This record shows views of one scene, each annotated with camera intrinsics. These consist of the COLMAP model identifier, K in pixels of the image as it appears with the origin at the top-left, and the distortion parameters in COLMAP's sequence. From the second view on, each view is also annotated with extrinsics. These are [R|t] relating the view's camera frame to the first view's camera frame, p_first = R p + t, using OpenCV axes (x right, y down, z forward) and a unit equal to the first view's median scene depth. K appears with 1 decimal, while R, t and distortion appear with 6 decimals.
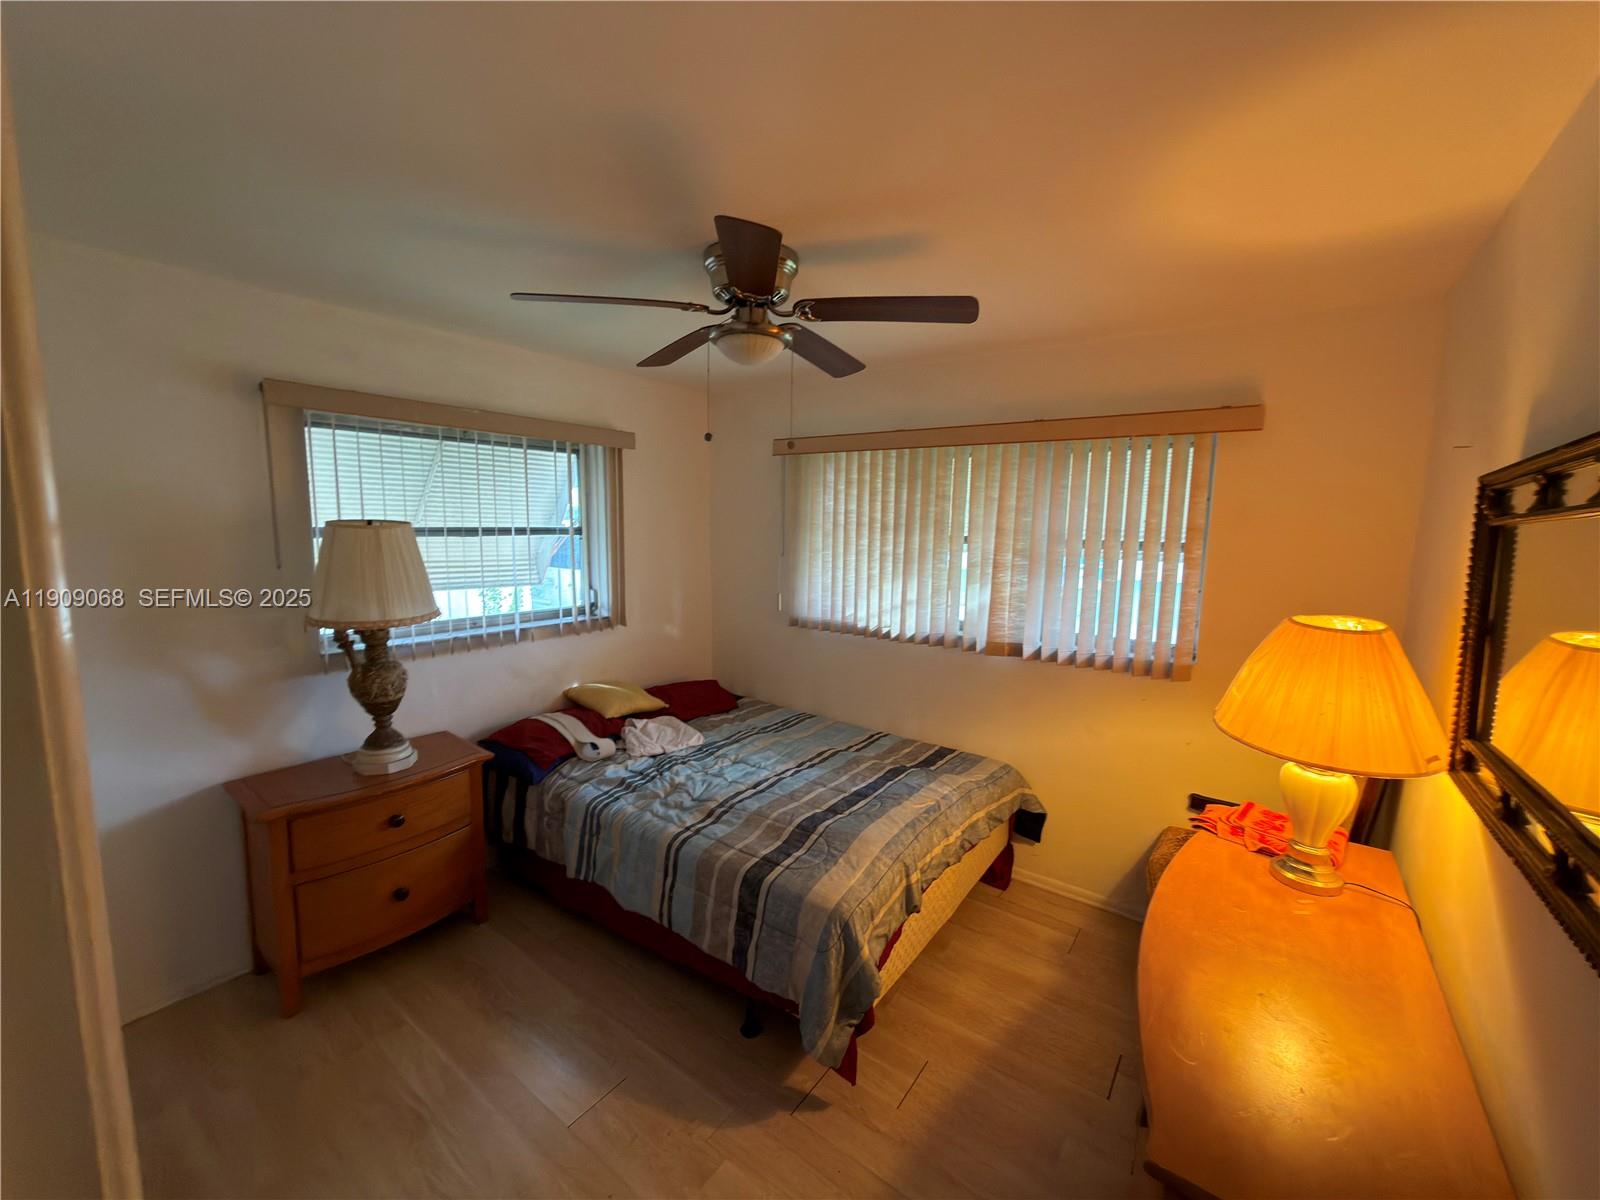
lens RADIAL K [[642.7, 0, 800.8], [0, 642.7, 600.6], [0, 0, 1]] dist [-0.000224, -0.000005]
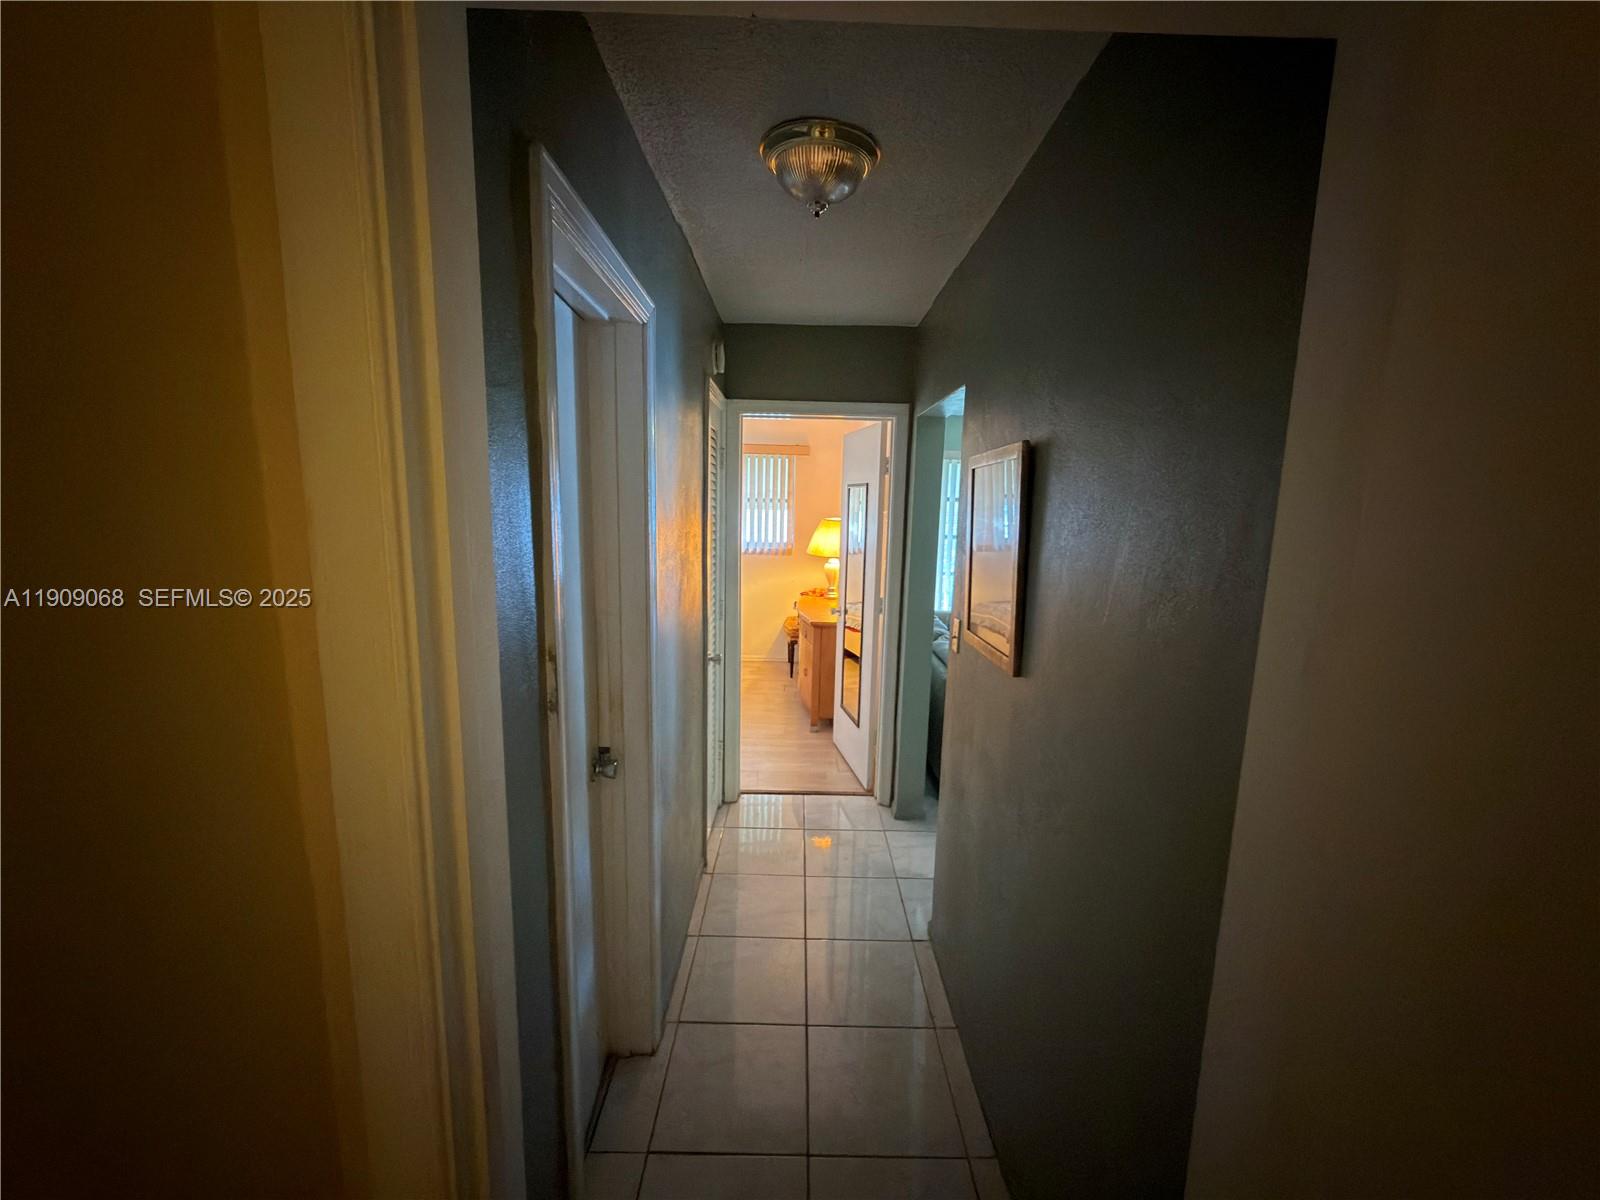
lens RADIAL K [[642.7, 0, 799.9], [0, 642.7, 600.3], [0, 0, 1]] dist [-0.000224, -0.000005]
pose [[0.852813, -0.077954, 0.516366, -0.629869], [0.058305, 0.996827, 0.054192, 0.159889], [-0.518952, -0.016109, 0.854652, -1.081959]]
